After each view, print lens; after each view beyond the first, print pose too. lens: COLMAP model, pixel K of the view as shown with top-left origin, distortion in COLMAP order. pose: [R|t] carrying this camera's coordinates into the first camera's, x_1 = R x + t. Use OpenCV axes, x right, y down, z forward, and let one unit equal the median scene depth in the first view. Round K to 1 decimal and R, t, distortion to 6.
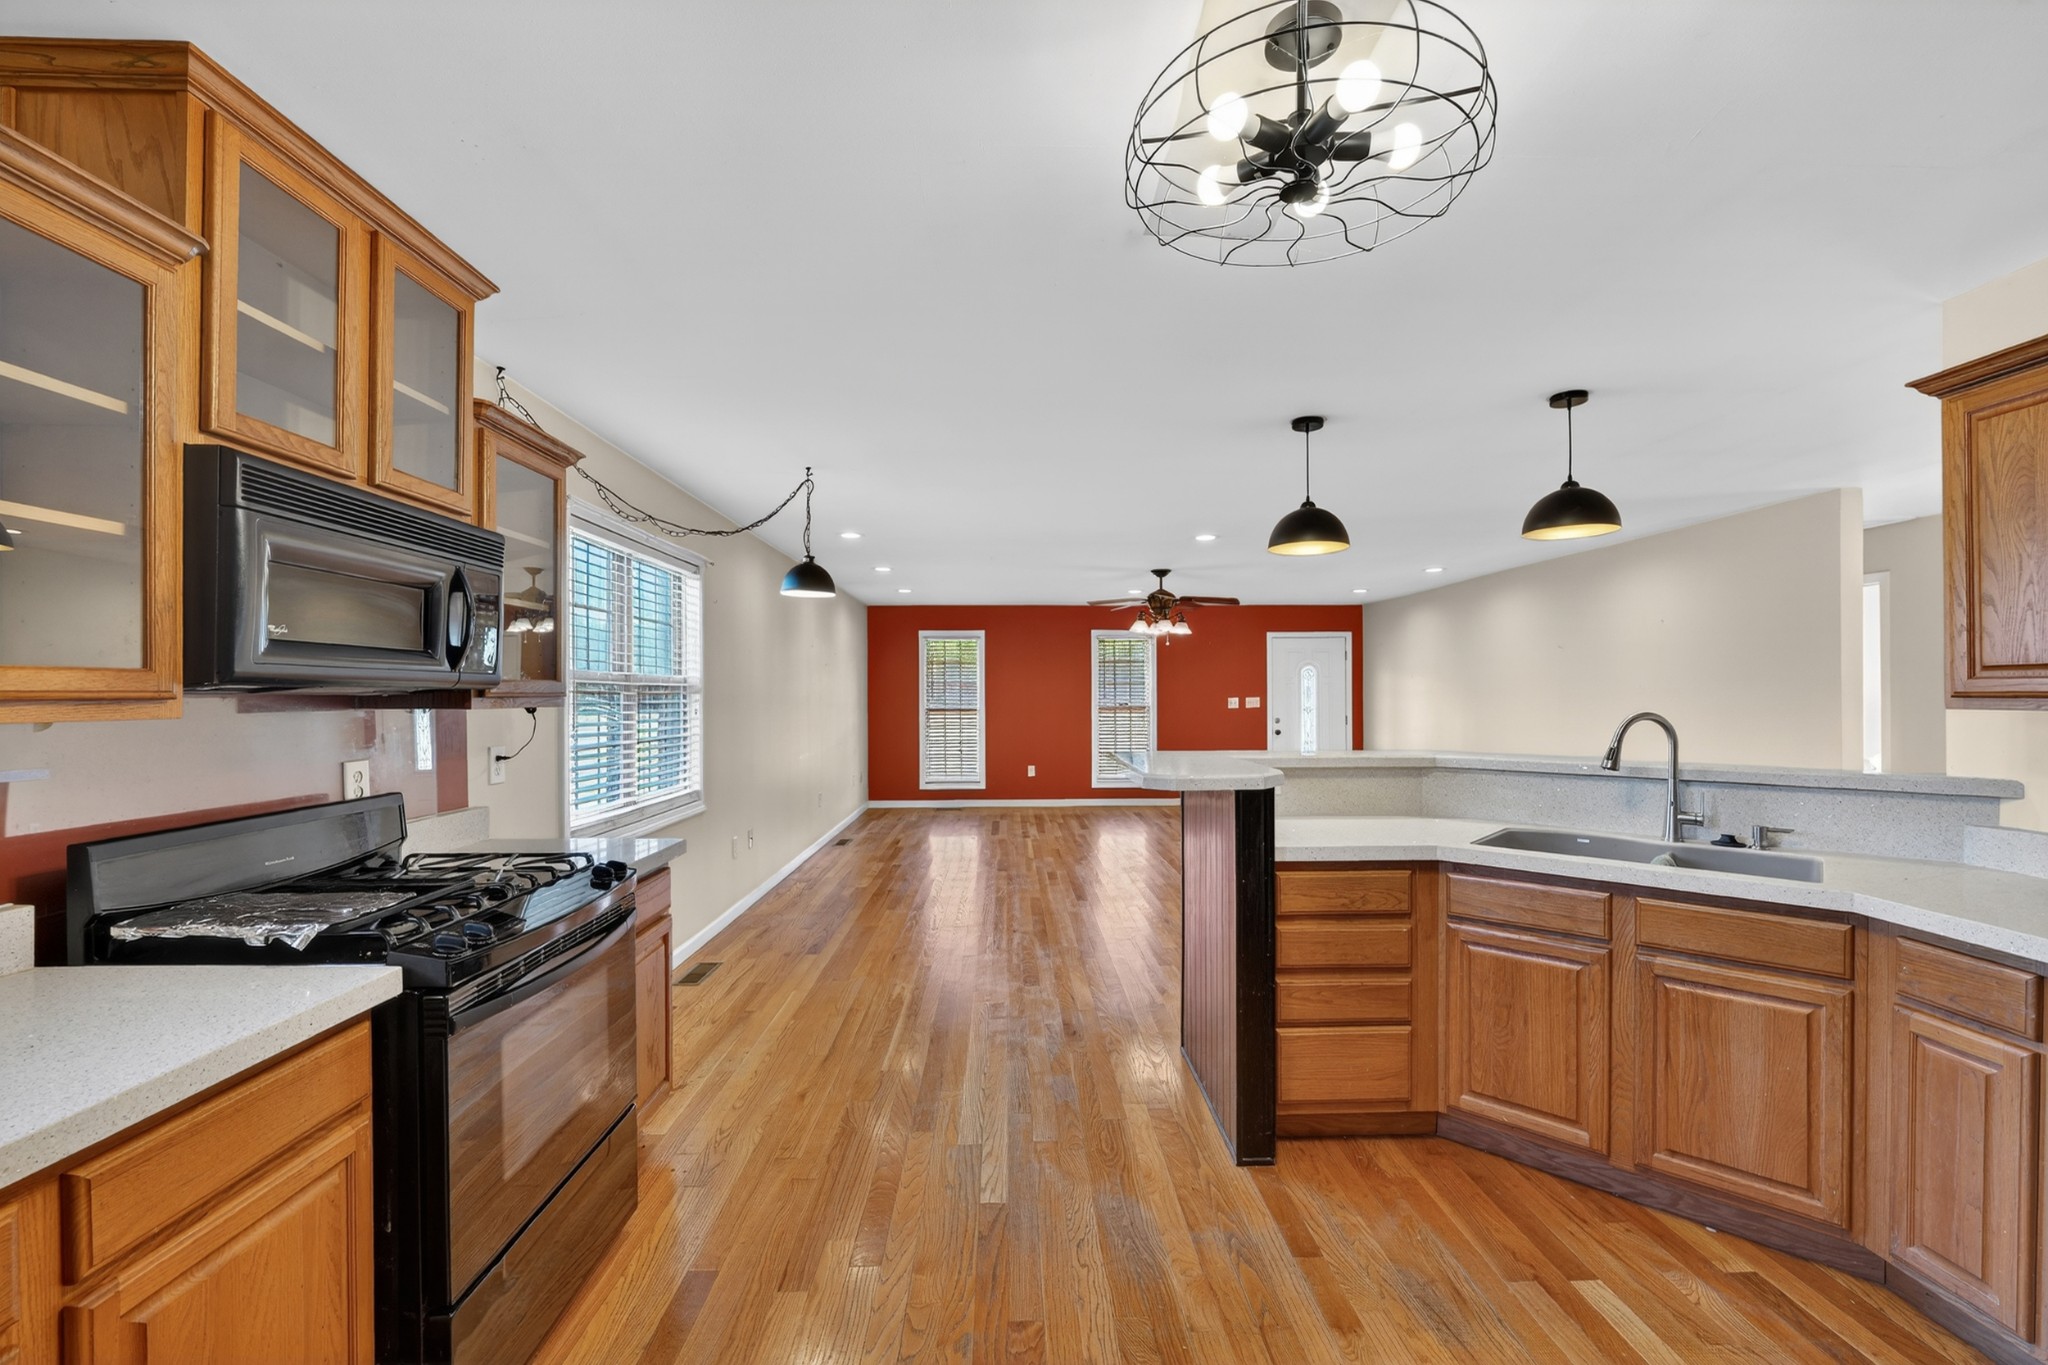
lens RADIAL K [[841.1, 0, 1025.0], [0, 841.1, 694.3], [0, 0, 1]] dist [0.000618, 0.000211]
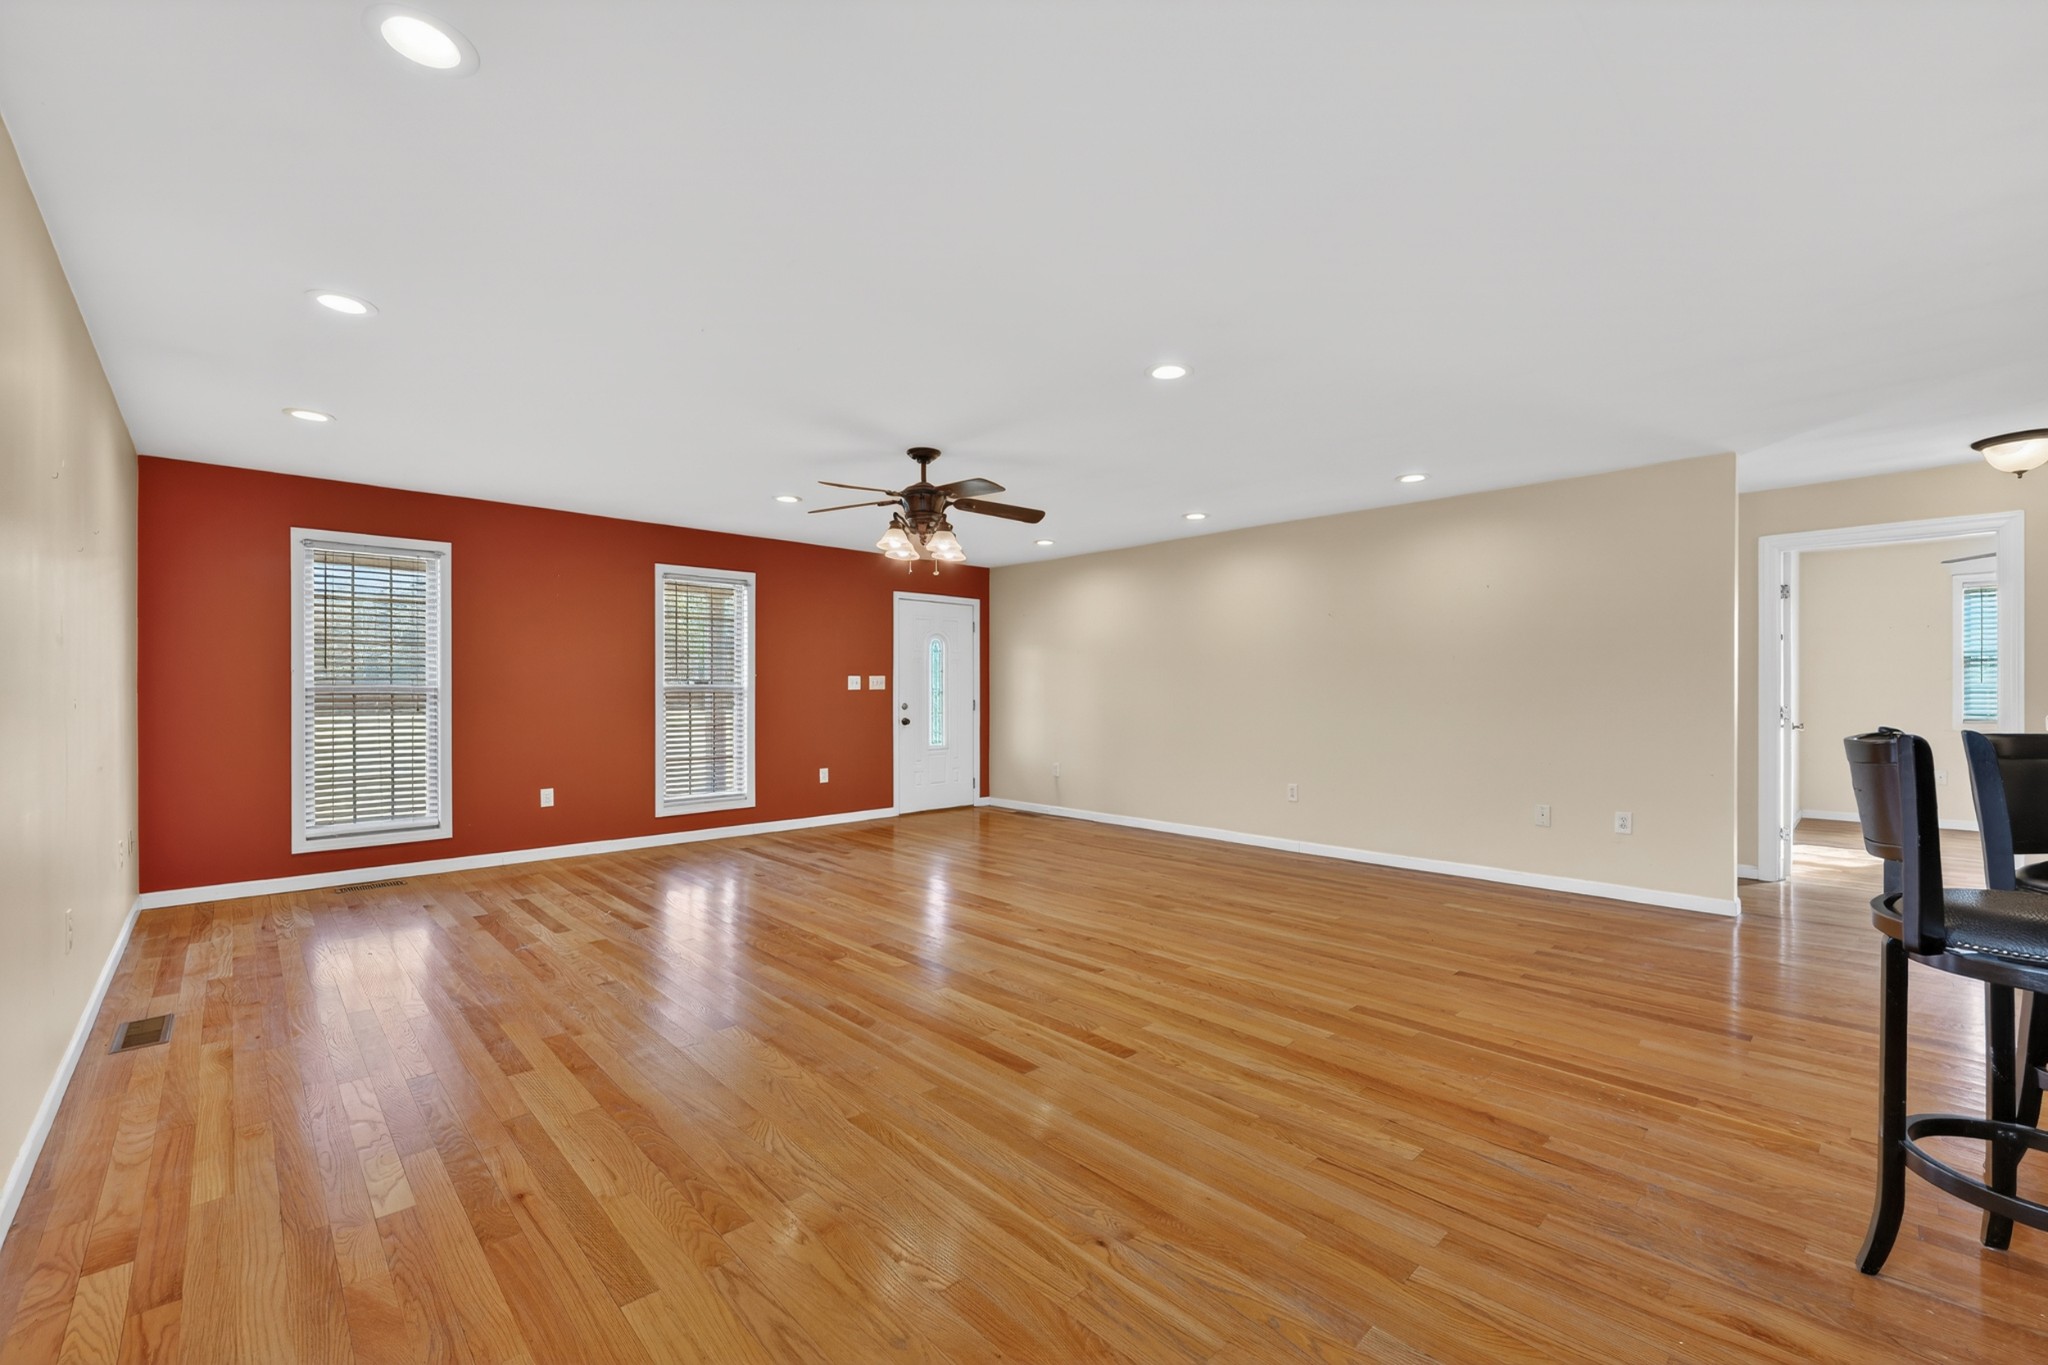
lens RADIAL K [[841.1, 0, 1025.0], [0, 841.1, 694.3], [0, 0, 1]] dist [0.000618, 0.000211]
pose [[0.744416, 0.001369, 0.667714, -0.133543], [-0.003008, 0.999995, 0.001304, 0.018696], [-0.667709, -0.002979, 0.744416, 0.351752]]
